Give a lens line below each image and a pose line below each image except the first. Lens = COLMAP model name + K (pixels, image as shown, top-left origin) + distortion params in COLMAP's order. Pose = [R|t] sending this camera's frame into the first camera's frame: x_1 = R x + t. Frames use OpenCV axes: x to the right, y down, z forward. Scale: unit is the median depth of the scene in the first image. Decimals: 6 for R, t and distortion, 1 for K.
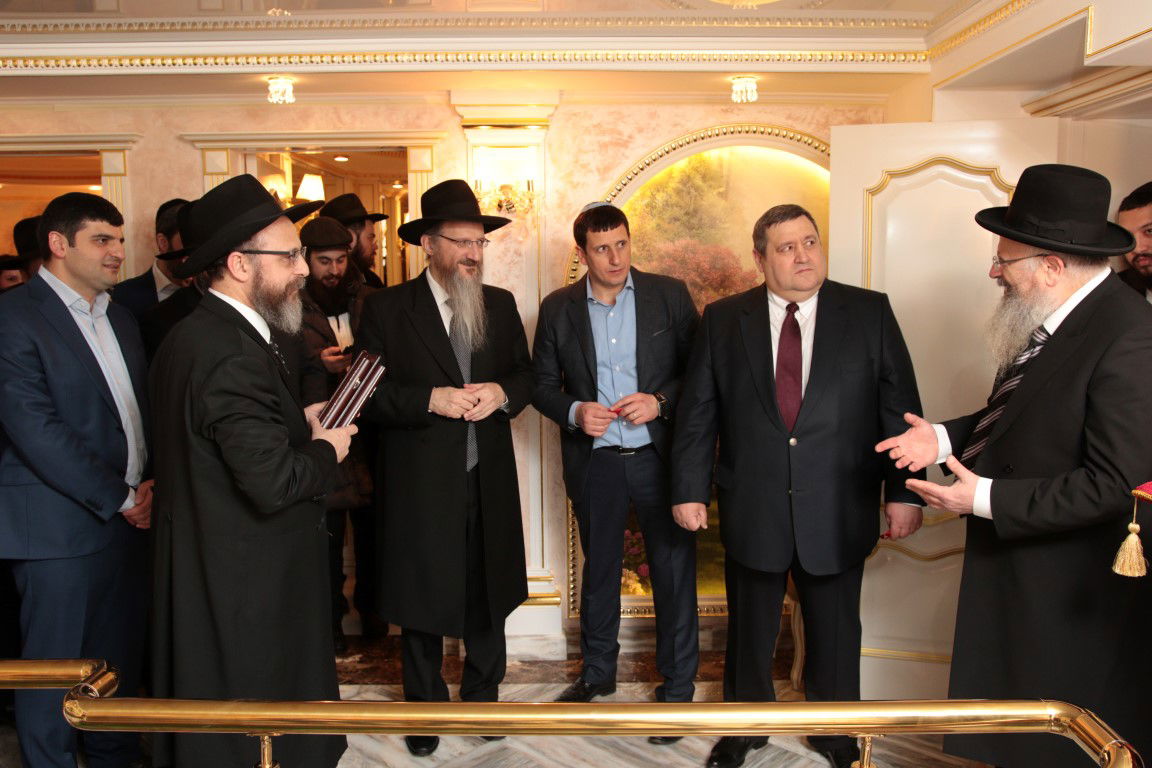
lens RADIAL K [[960.2, 0, 576.0], [0, 960.2, 384.0], [0, 0, 1]] dist [-0.077609, 0.064058]
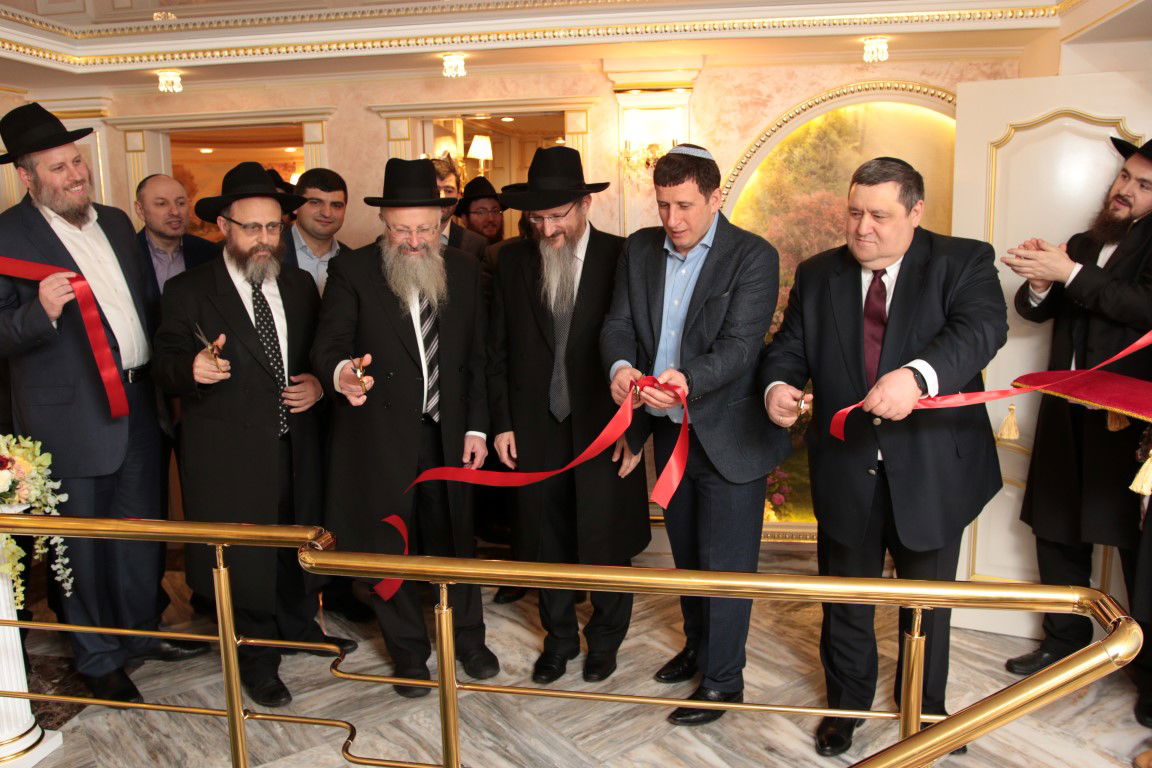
lens RADIAL K [[960.2, 0, 576.0], [0, 960.2, 384.0], [0, 0, 1]] dist [-0.077609, 0.064058]
pose [[0.985182, 0.016700, -0.170697, 0.030916], [-0.007595, 0.998520, 0.053851, 0.008231], [0.171343, -0.051757, 0.983851, -0.106541]]
